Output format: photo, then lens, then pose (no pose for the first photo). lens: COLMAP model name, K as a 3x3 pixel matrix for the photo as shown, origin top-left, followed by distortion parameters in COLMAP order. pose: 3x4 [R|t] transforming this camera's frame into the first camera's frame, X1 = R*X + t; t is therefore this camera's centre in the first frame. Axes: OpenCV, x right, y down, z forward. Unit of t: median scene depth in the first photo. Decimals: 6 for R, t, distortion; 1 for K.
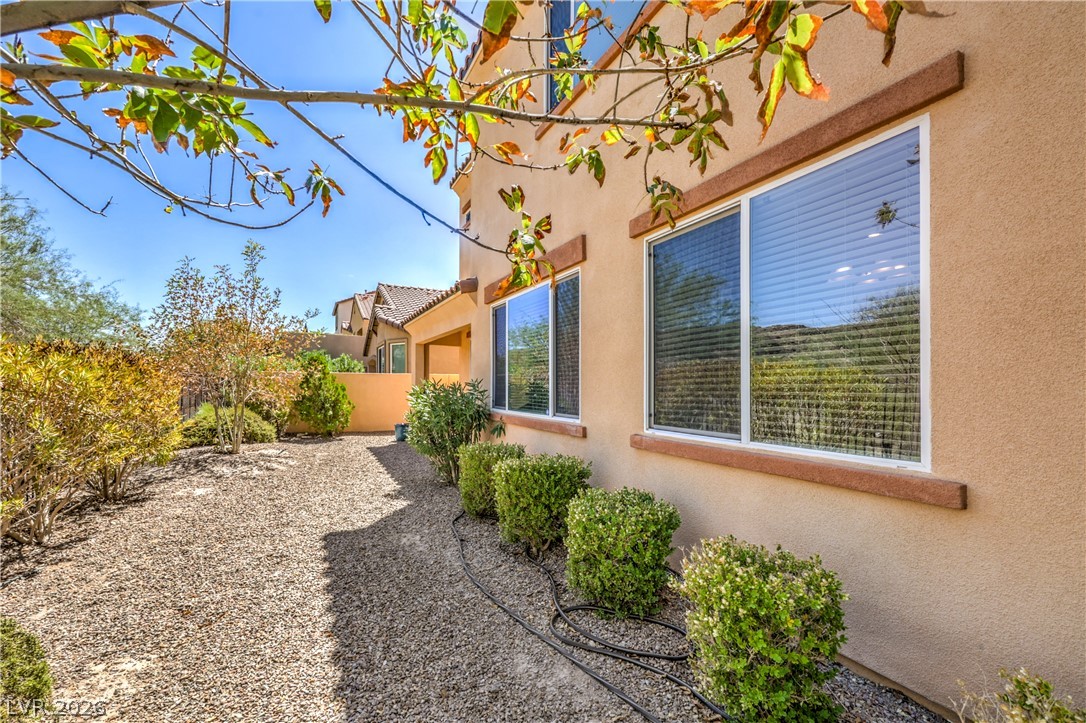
lens RADIAL K [[451.1, 0, 544.8], [0, 451.1, 381.9], [0, 0, 1]] dist [0.000551, -0.000036]
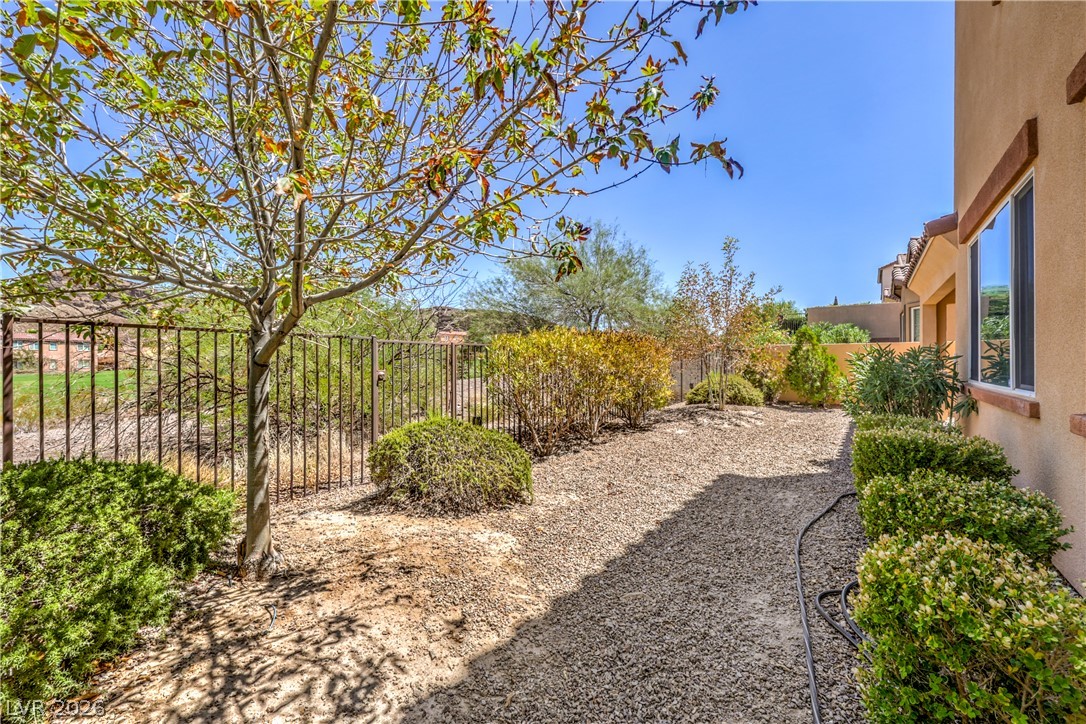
lens RADIAL K [[441.1, 0, 543.9], [0, 441.1, 369.4], [0, 0, 1]] dist [-0.001974, -0.000339]
pose [[0.432502, 0.012722, -0.901543, 0.223522], [0.010038, 0.999771, 0.018924, 0.017650], [0.901577, -0.017234, 0.432275, 0.031155]]
